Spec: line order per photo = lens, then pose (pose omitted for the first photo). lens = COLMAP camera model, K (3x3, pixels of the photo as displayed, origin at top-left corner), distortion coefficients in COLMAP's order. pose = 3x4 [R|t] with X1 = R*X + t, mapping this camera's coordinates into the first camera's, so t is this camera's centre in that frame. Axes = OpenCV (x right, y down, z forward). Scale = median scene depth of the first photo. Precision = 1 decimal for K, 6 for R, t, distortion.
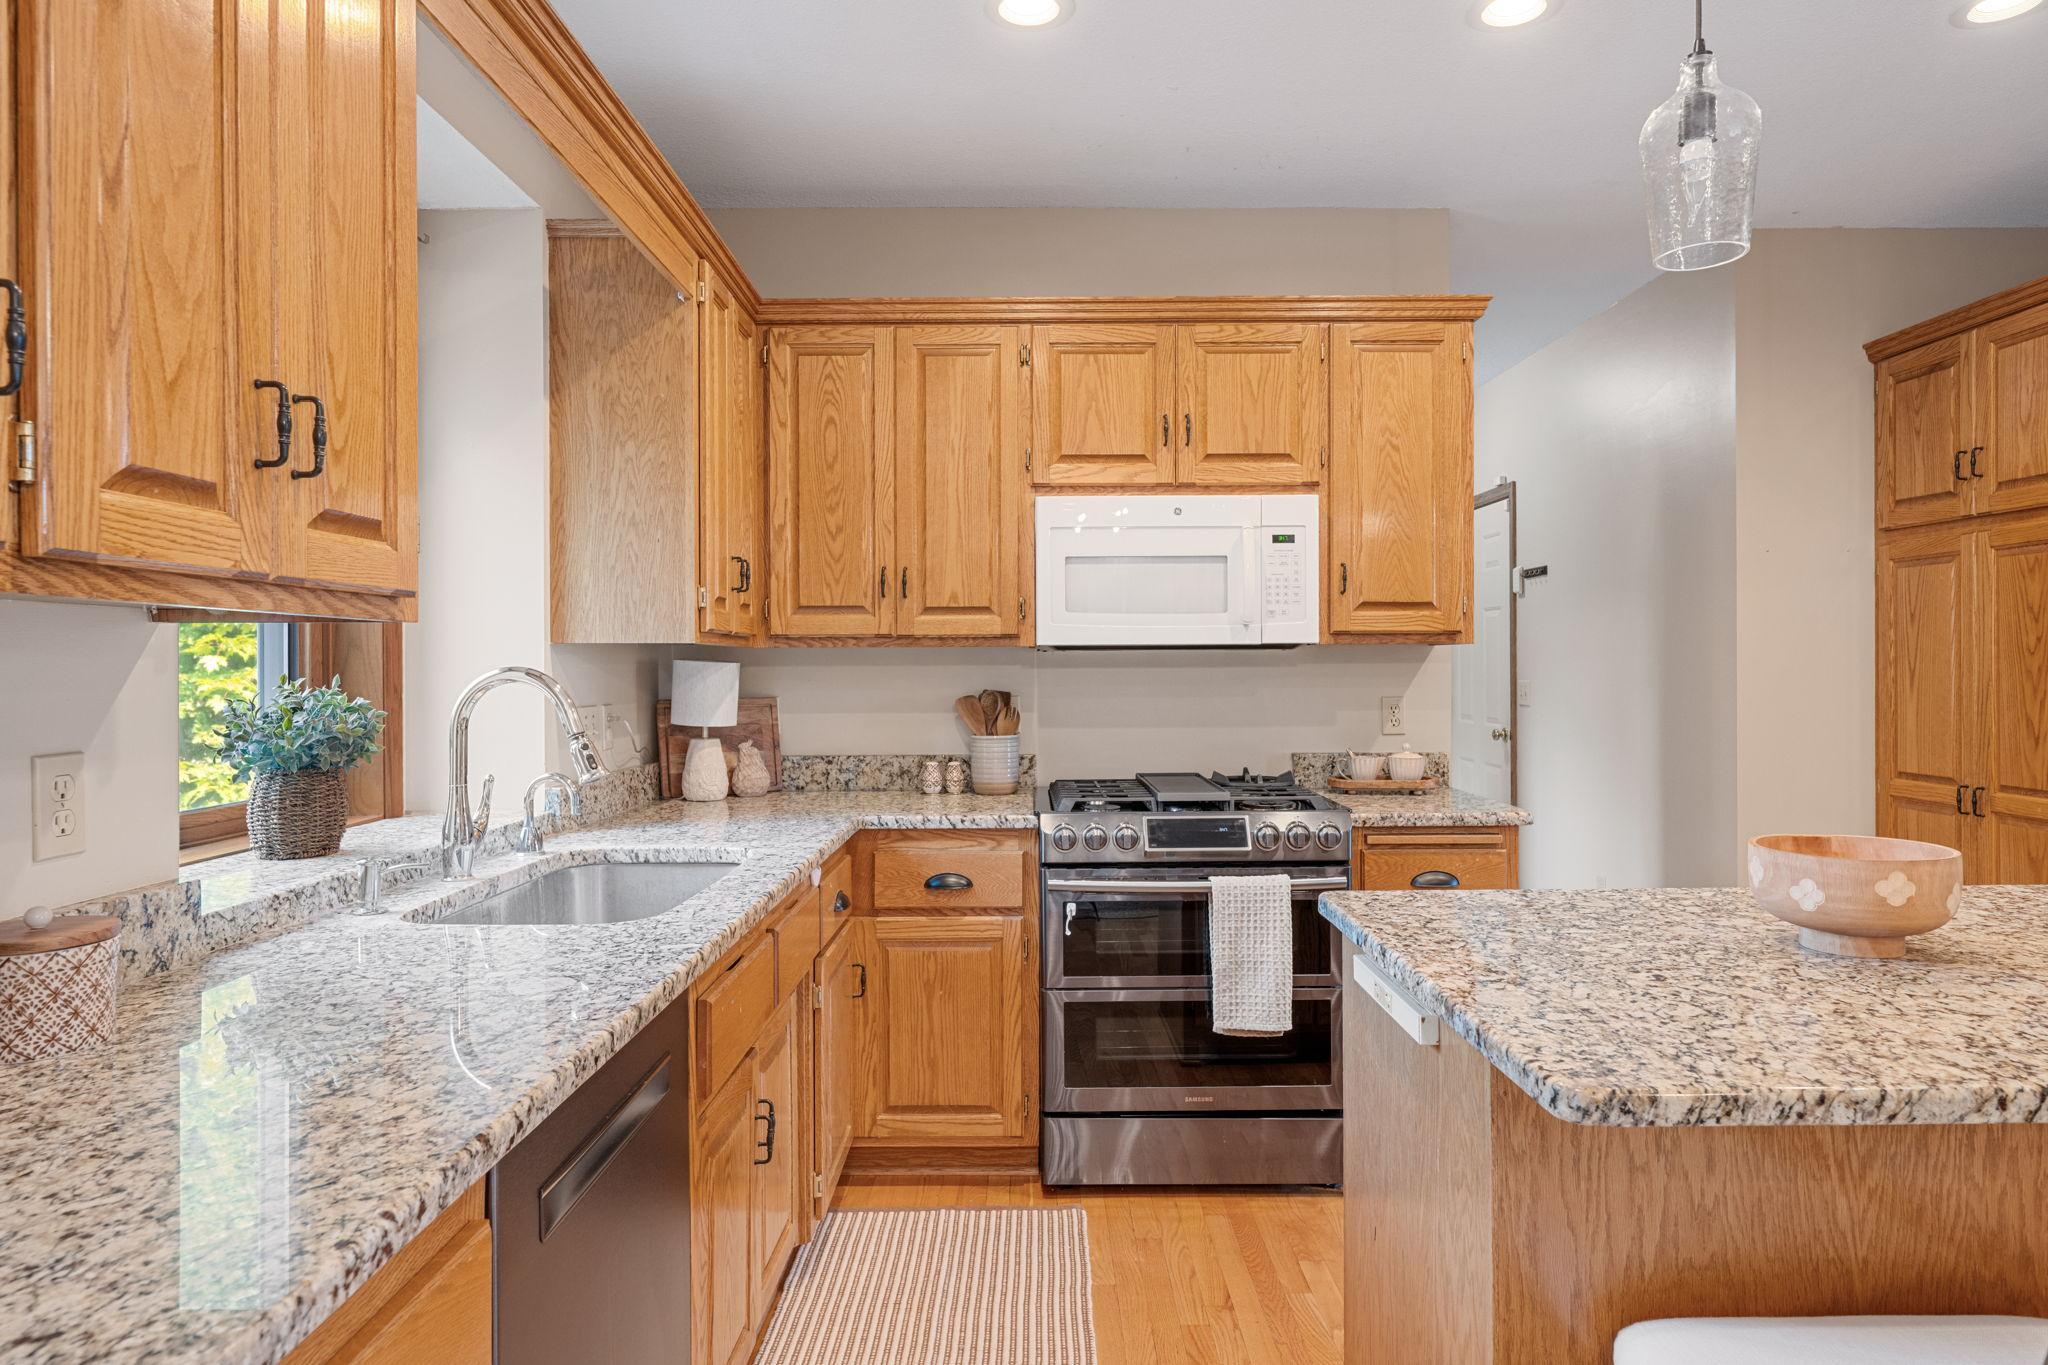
lens RADIAL K [[1202.5, 0, 1025.7], [0, 1202.5, 677.9], [0, 0, 1]] dist [0.004037, 0.000458]
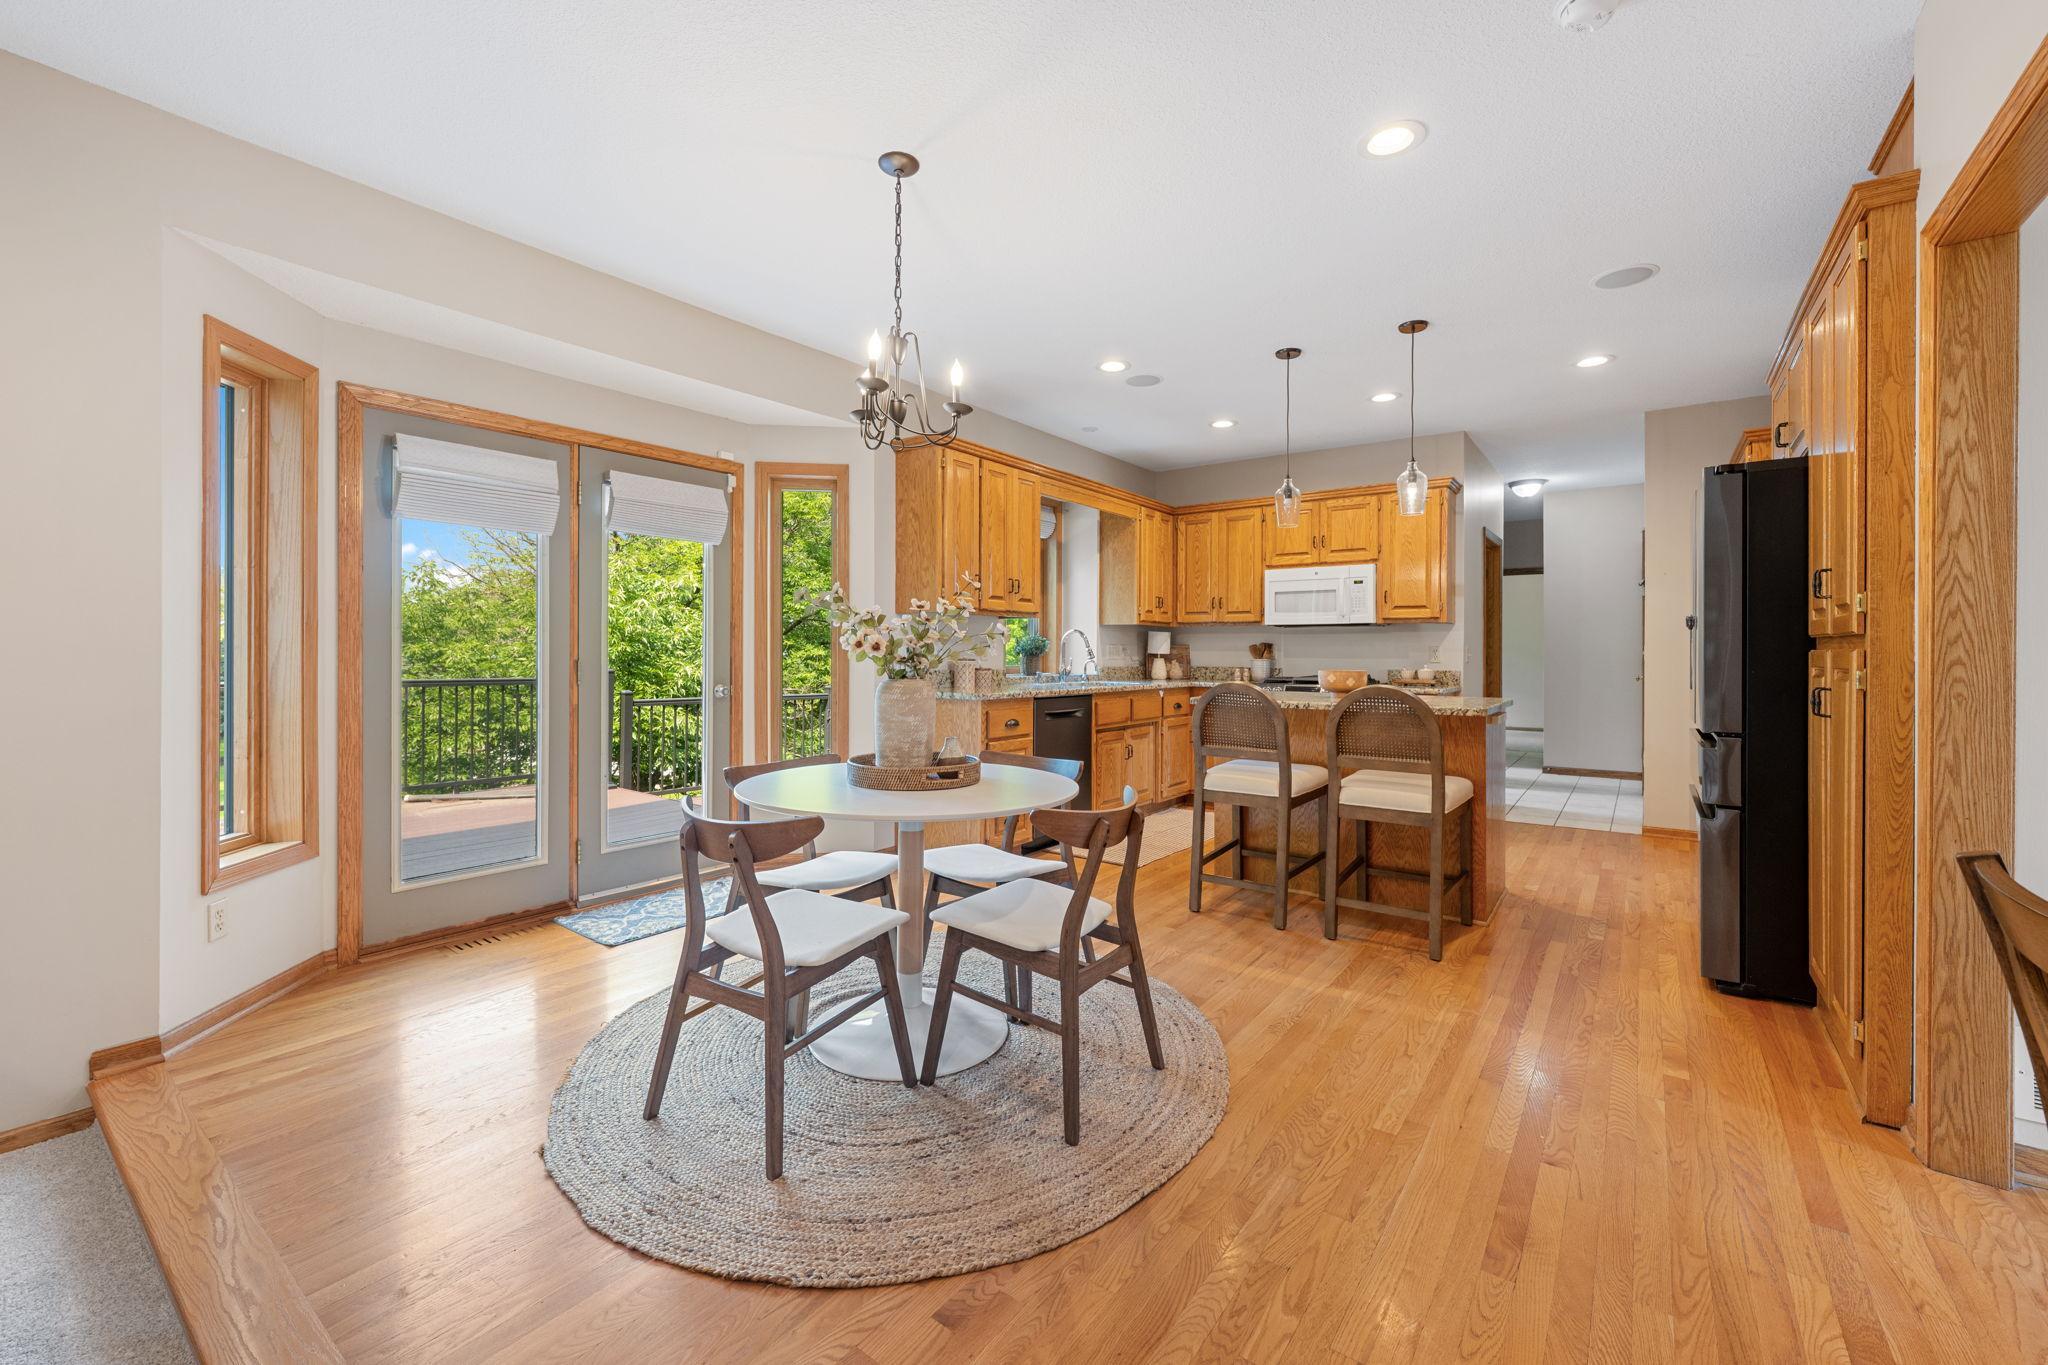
lens RADIAL K [[834.5, 0, 1025.6], [0, 834.5, 661.0], [0, 0, 1]] dist [-0.000146, -0.000002]
pose [[0.801500, 0.015725, -0.597788, 0.700656], [-0.011262, 0.999874, 0.011203, 0.039283], [0.597889, -0.002247, 0.801576, -0.832923]]
